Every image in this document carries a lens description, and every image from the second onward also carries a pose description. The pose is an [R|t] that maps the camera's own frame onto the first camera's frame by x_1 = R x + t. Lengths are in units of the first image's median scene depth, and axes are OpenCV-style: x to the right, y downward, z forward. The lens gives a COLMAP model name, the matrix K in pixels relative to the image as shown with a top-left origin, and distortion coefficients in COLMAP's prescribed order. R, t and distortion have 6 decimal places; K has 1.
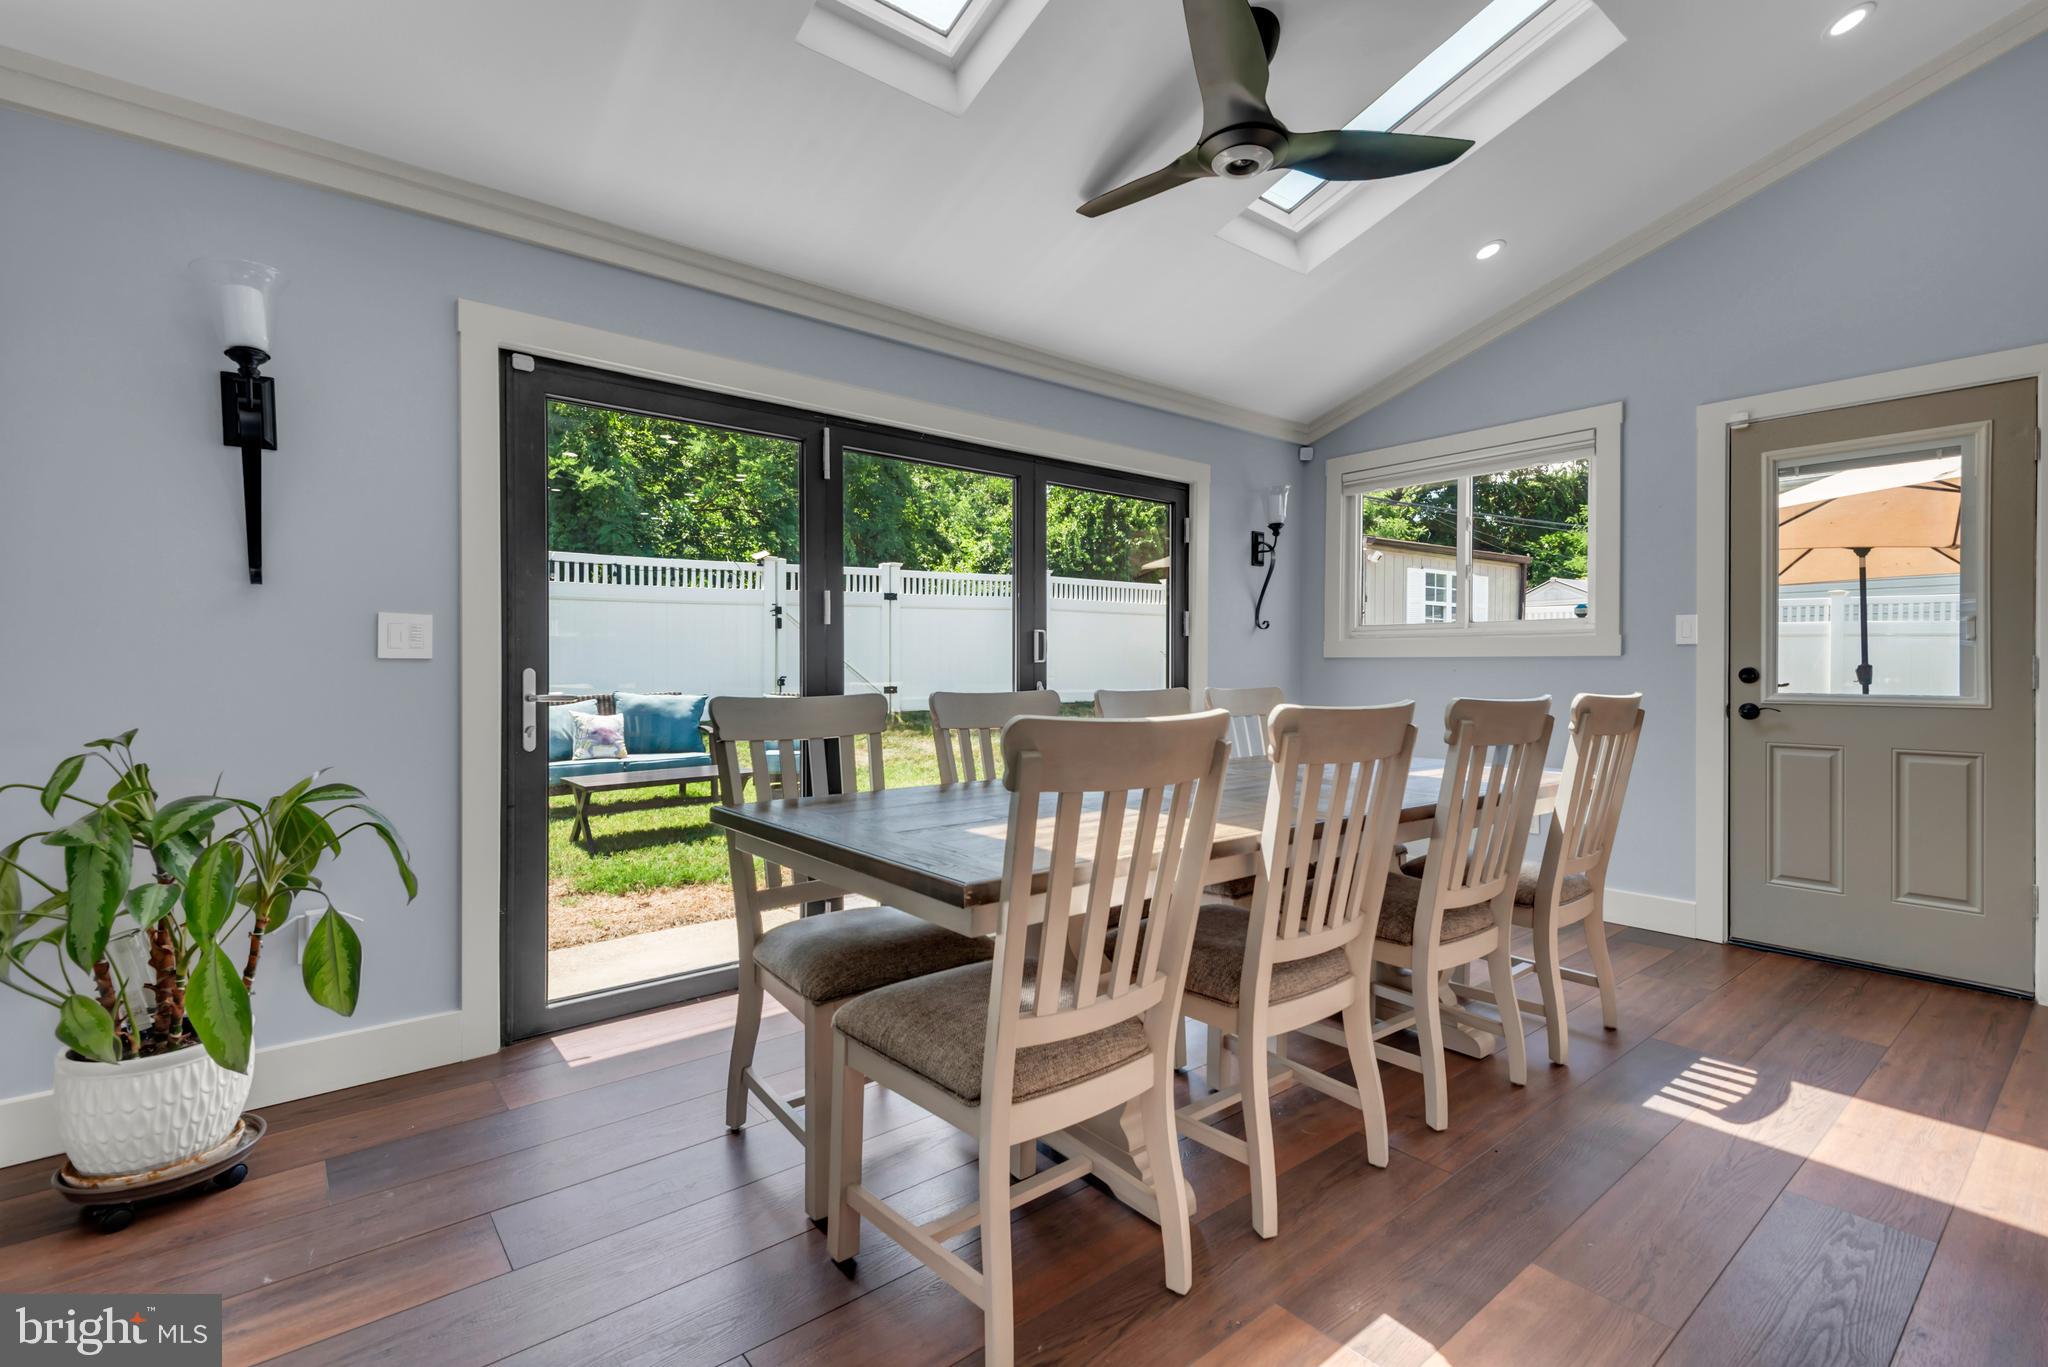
lens RADIAL K [[926.3, 0, 1027.0], [0, 926.3, 670.6], [0, 0, 1]] dist [0.029602, -0.010494]
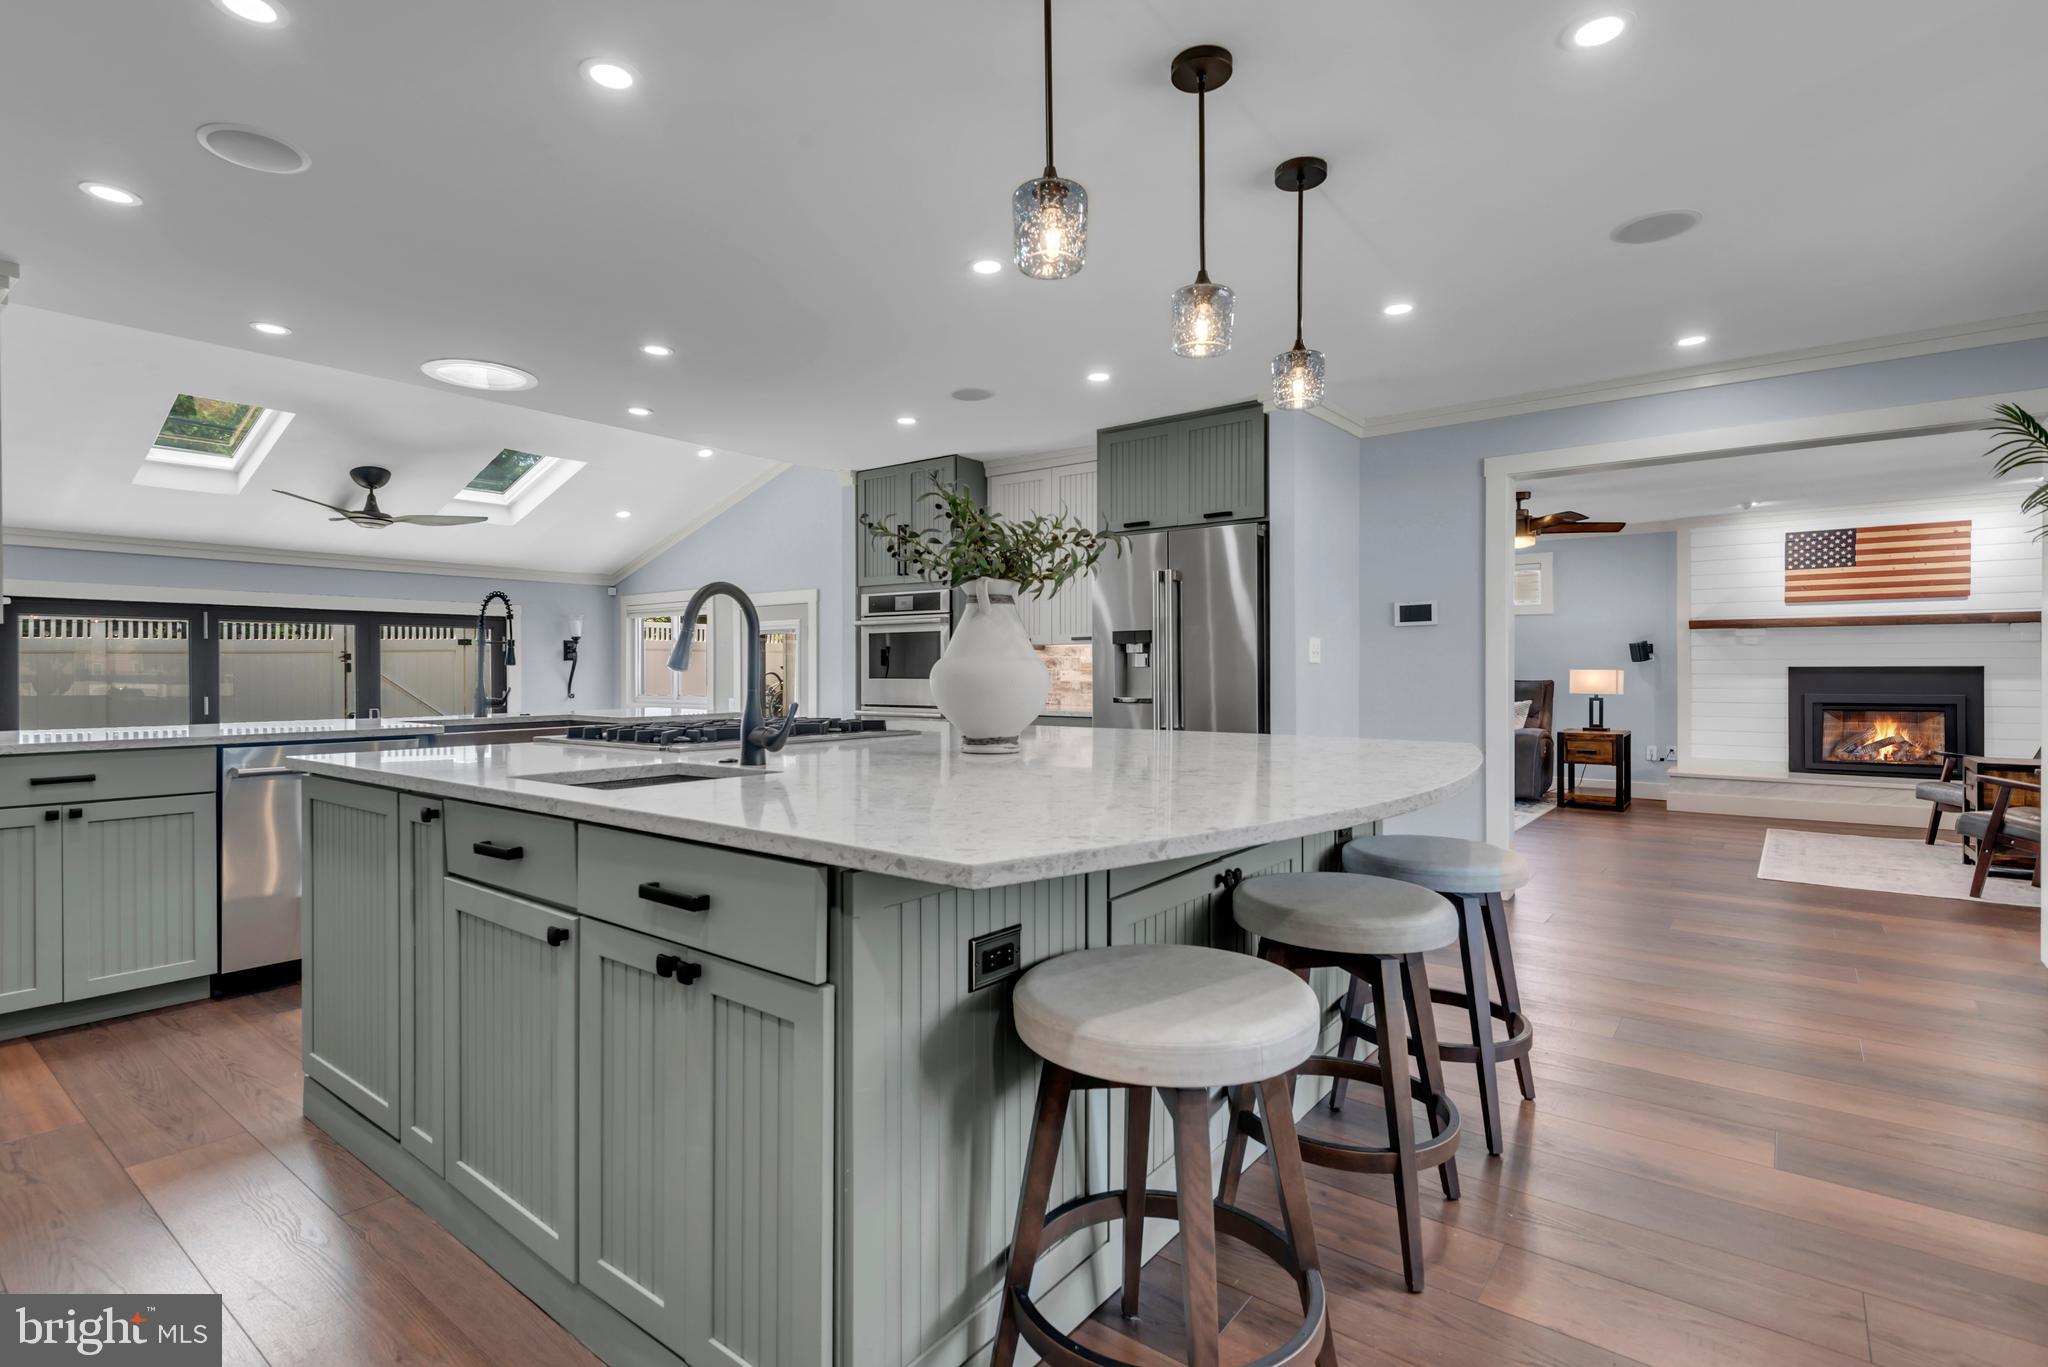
lens RADIAL K [[976.7, 0, 1040.8], [0, 976.7, 671.1], [0, 0, 1]] dist [0.013780, -0.005399]
pose [[0.973174, -0.007055, 0.229962, 0.674183], [0.007863, 0.999966, -0.002599, -0.083570], [-0.229936, 0.004337, 0.973196, -0.926898]]
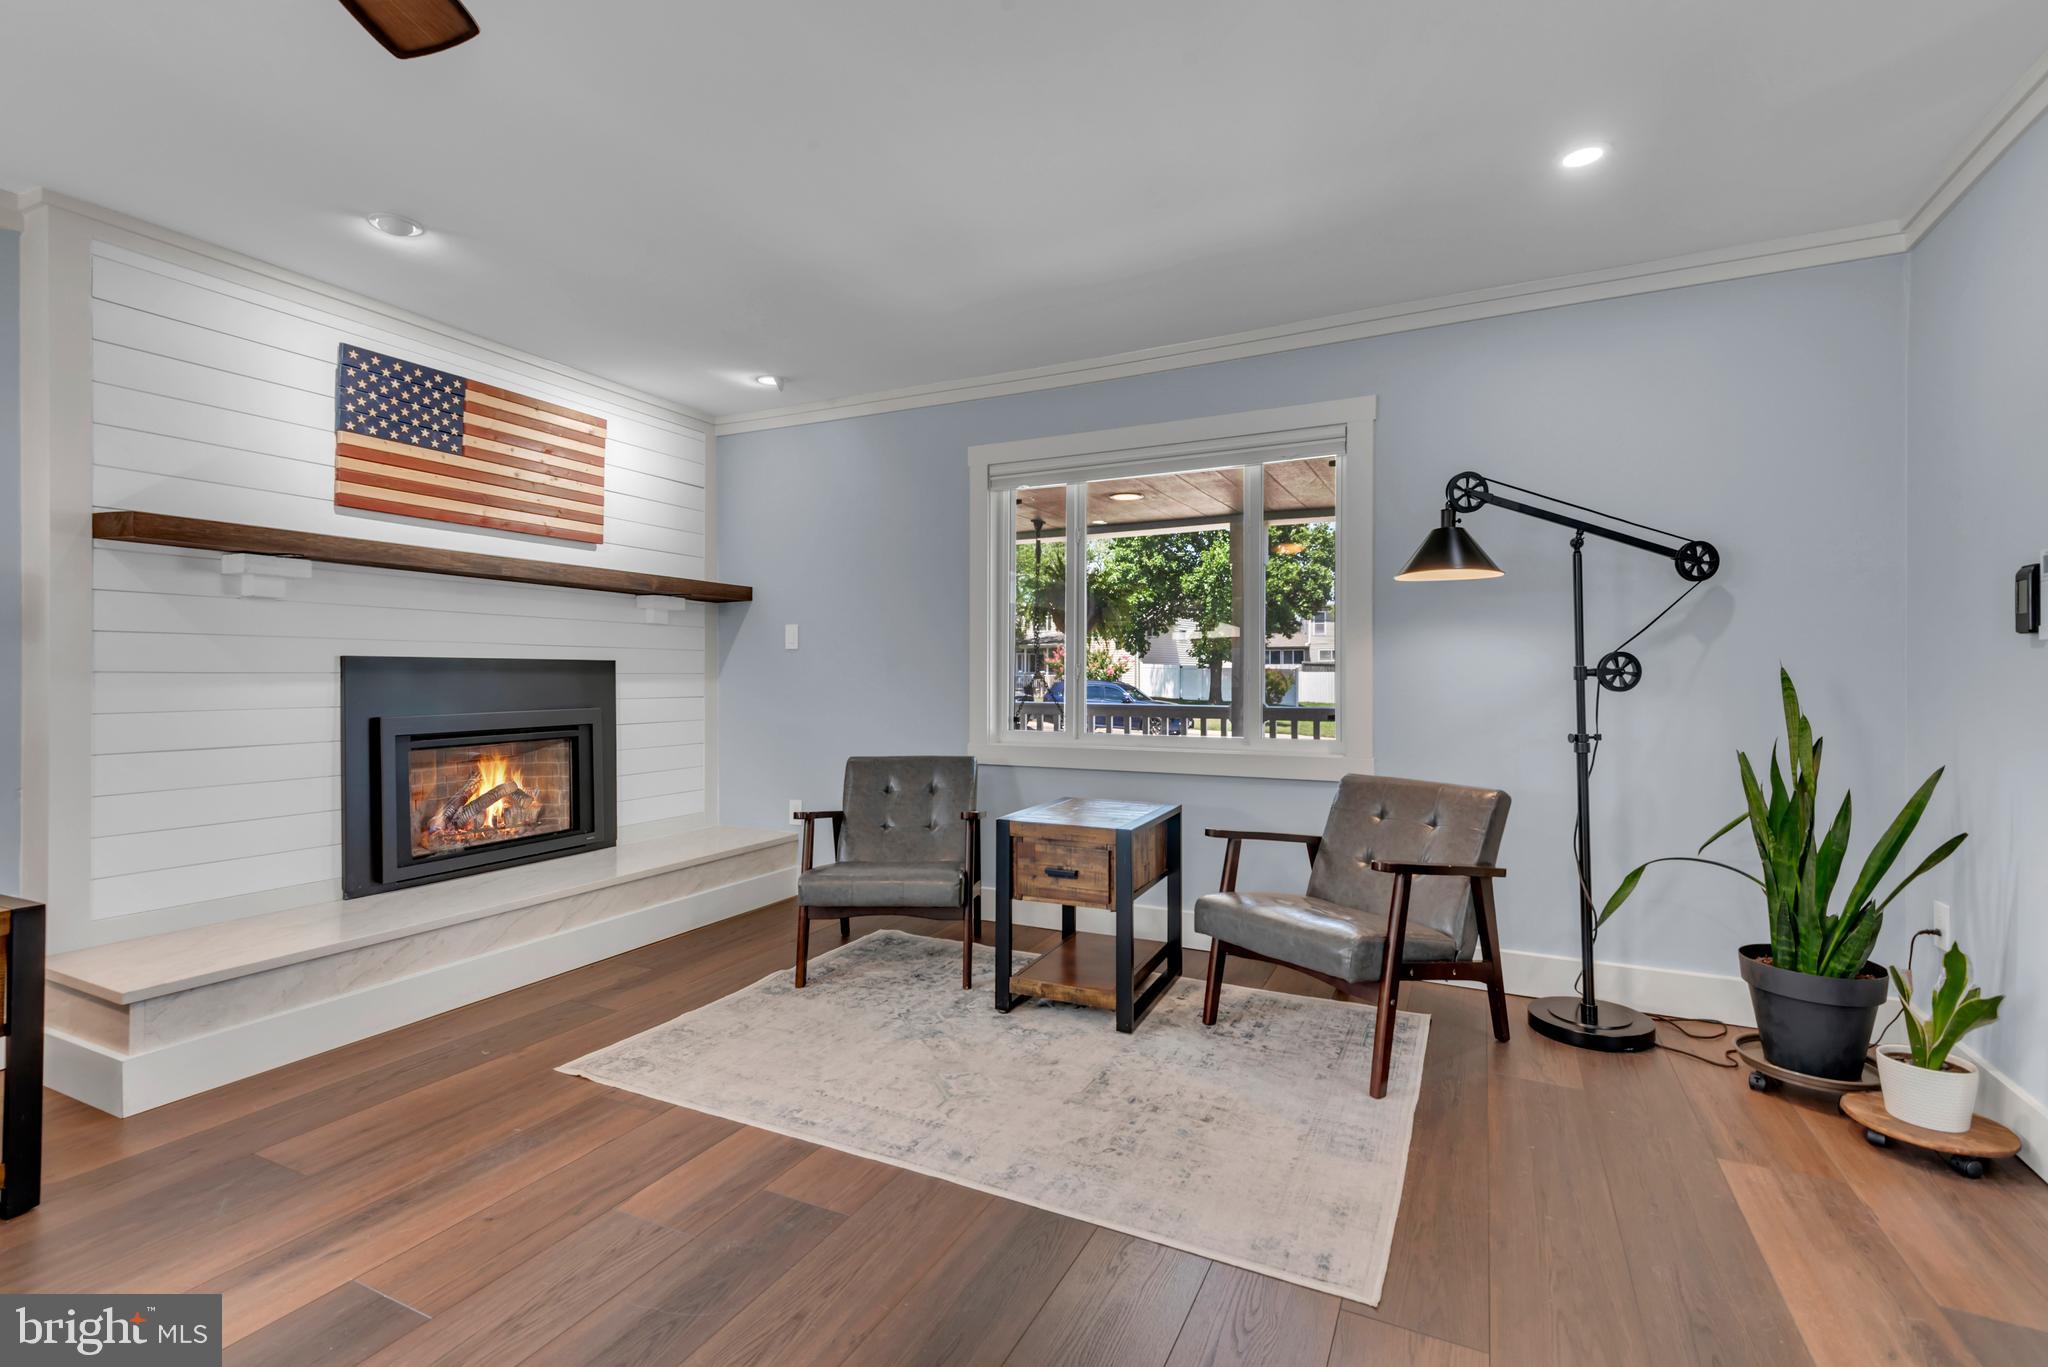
lens RADIAL K [[926.3, 0, 1013.3], [0, 926.3, 672.5], [0, 0, 1]] dist [0.029602, -0.010494]
pose [[-0.416574, -0.006978, 0.909075, 1.426669], [-0.002462, 0.999976, 0.006548, -0.078460], [-0.909098, 0.000489, -0.416581, 0.190258]]
